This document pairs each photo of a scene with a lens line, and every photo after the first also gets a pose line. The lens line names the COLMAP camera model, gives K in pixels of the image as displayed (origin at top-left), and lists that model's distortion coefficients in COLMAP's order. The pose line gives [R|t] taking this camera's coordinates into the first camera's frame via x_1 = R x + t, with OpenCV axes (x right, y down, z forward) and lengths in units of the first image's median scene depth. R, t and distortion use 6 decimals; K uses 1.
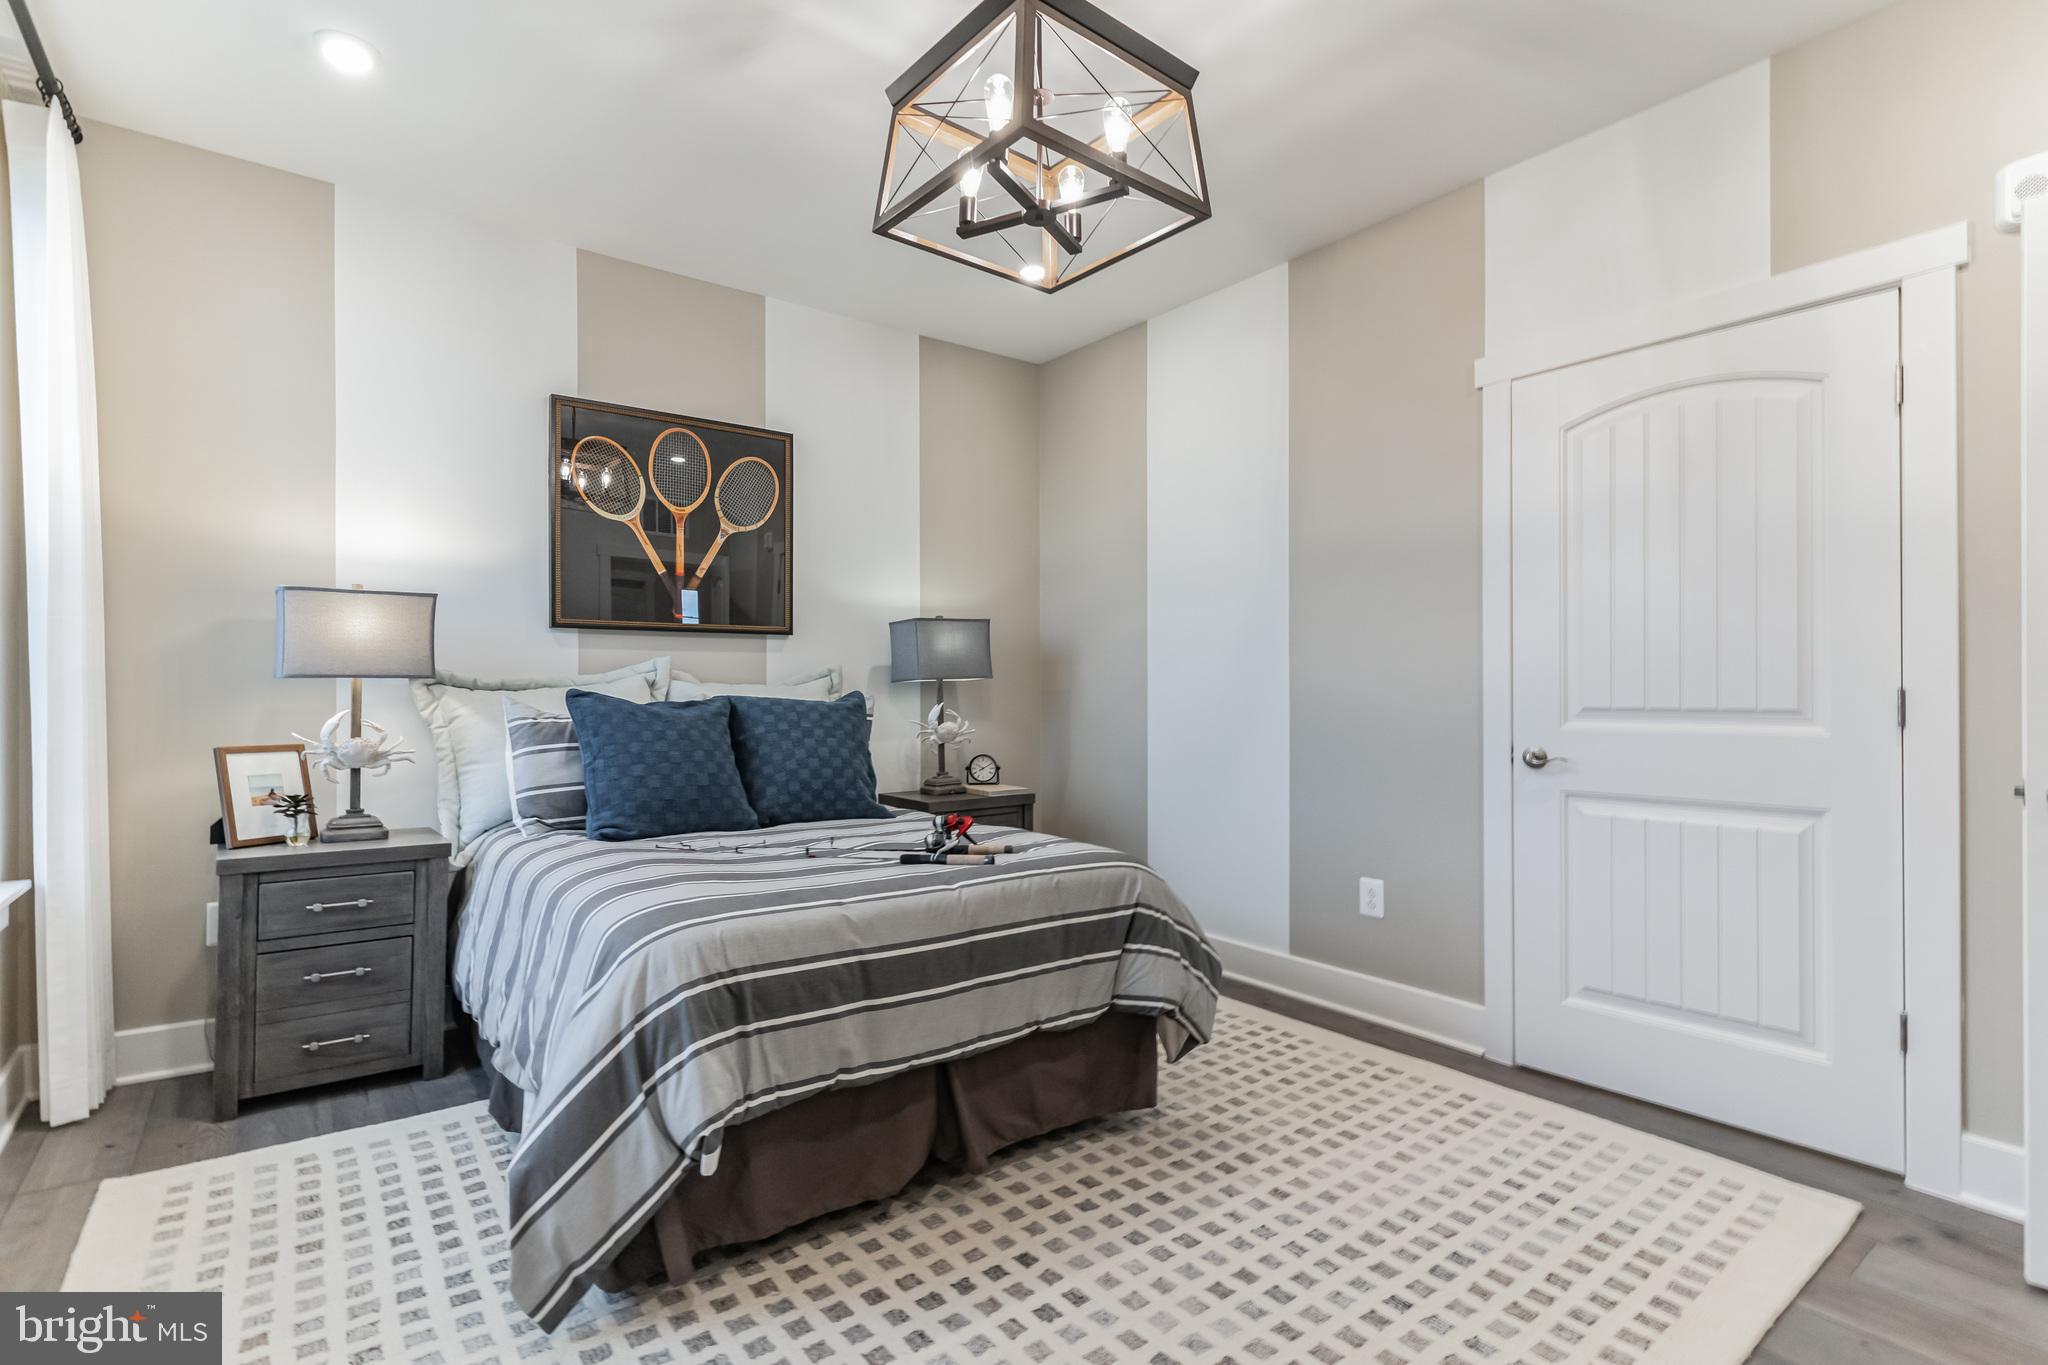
lens RADIAL K [[967.5, 0, 1008.0], [0, 967.5, 687.4], [0, 0, 1]] dist [0.001565, 0.000013]
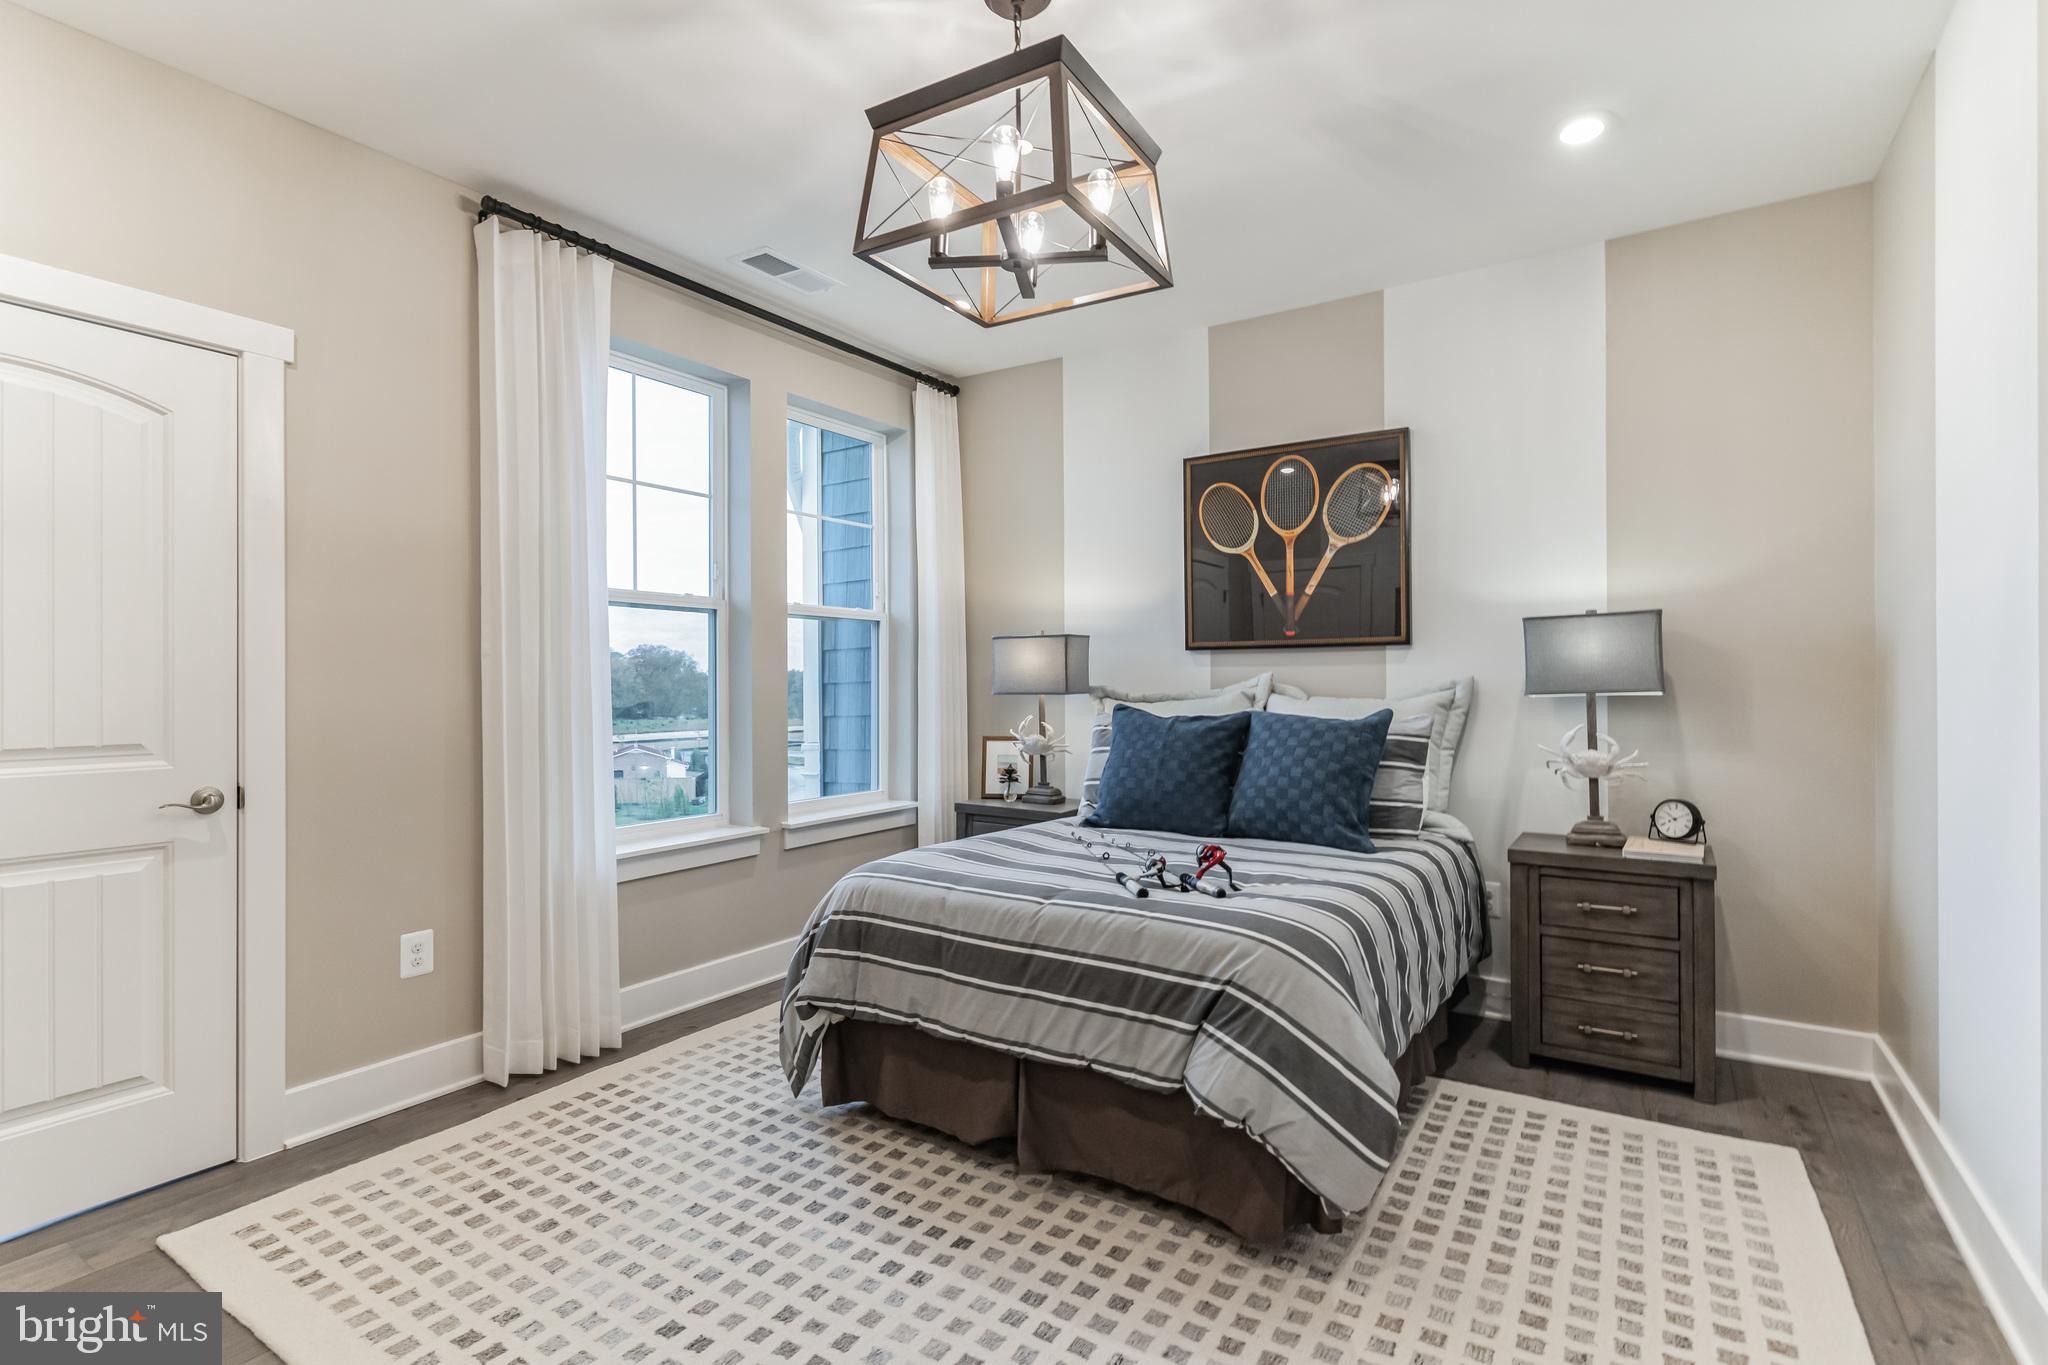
lens RADIAL K [[978.5, 0, 1024.0], [0, 978.5, 682.5], [0, 0, 1]] dist [0.002353, 0.000480]
pose [[0.339932, -0.001095, -0.940449, 0.855093], [0.004020, 0.999992, 0.000289, -0.032642], [0.940441, -0.003879, 0.339934, 0.547279]]
